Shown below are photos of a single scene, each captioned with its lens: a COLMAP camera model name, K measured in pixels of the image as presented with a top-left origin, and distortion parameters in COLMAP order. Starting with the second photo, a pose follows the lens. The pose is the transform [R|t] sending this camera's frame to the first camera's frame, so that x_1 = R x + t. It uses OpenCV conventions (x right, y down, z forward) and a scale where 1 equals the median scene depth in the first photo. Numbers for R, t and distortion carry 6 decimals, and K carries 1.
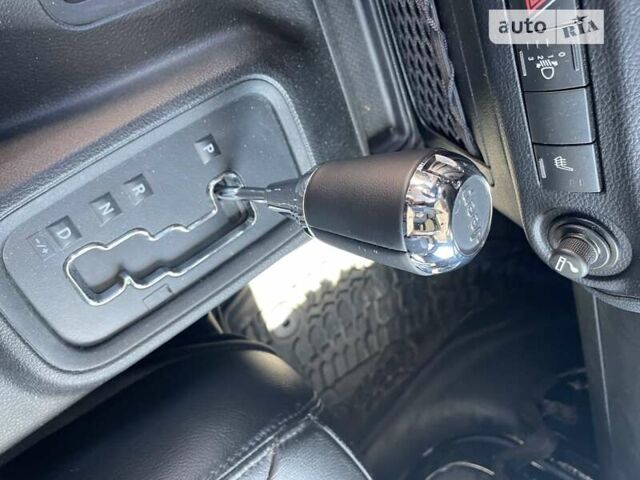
lens RADIAL K [[484.7, 0, 323.6], [0, 484.7, 241.2], [0, 0, 1]] dist [0.063218, -0.079055]
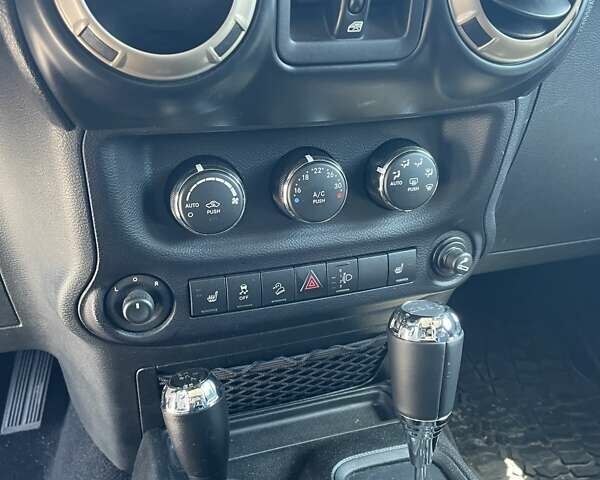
lens RADIAL K [[497.4, 0, 300.3], [0, 497.4, 239.5], [0, 0, 1]] dist [-0.001405, 0.000531]
pose [[0.119199, -0.853364, 0.507505, -0.235403], [0.933329, -0.078040, -0.350438, 0.092333], [0.338657, 0.515441, 0.787167, -0.366204]]
